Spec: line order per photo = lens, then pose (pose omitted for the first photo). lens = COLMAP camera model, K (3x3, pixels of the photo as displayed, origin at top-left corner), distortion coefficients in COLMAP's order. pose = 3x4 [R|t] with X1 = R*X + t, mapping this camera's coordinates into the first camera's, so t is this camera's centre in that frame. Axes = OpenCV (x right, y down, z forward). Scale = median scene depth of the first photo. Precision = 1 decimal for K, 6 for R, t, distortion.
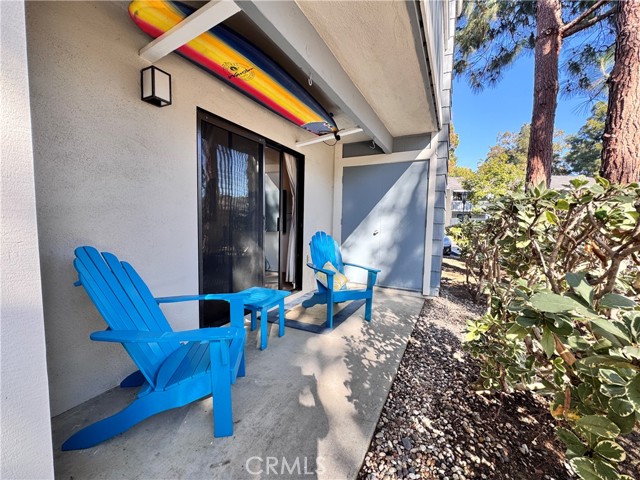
lens RADIAL K [[254.1, 0, 320.9], [0, 254.1, 238.6], [0, 0, 1]] dist [-0.001388, -0.000068]
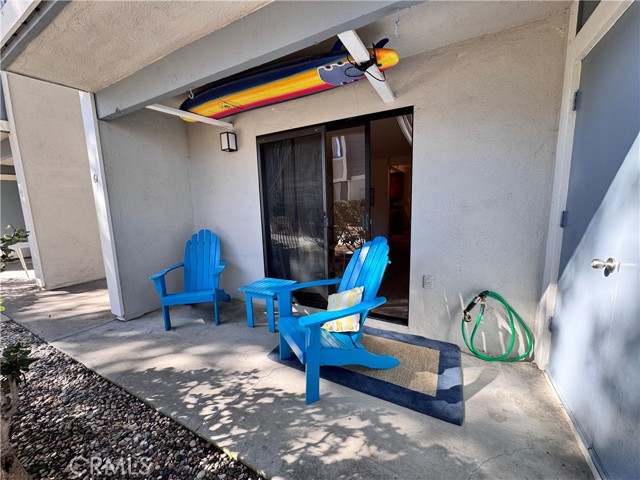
lens RADIAL K [[254.1, 0, 320.9], [0, 254.1, 238.6], [0, 0, 1]] dist [-0.001388, -0.000068]
pose [[-0.011022, 0.116014, -0.993186, 0.853490], [-0.045788, 0.992146, 0.116401, -0.123603], [0.998890, 0.046759, -0.005623, 1.226107]]
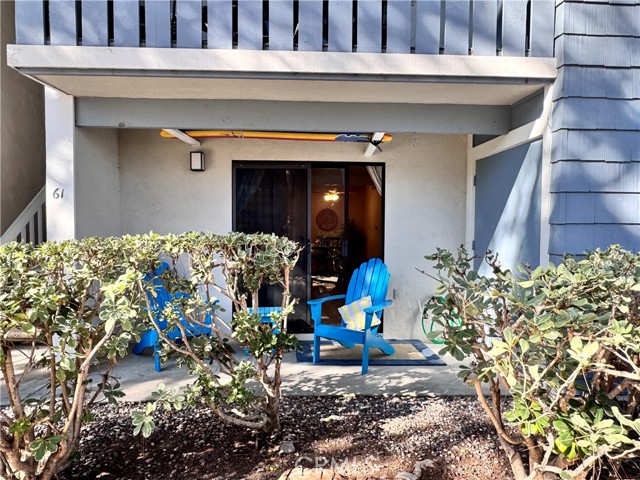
lens RADIAL K [[441.3, 0, 320.0], [0, 441.3, 240.0], [0, 0, 1]] dist [0.000377, -0.000437]
pose [[0.518664, 0.008180, -0.854939, 1.555712], [-0.056120, 0.998123, -0.024497, -0.059170], [0.853134, 0.060685, 0.518150, 0.182982]]
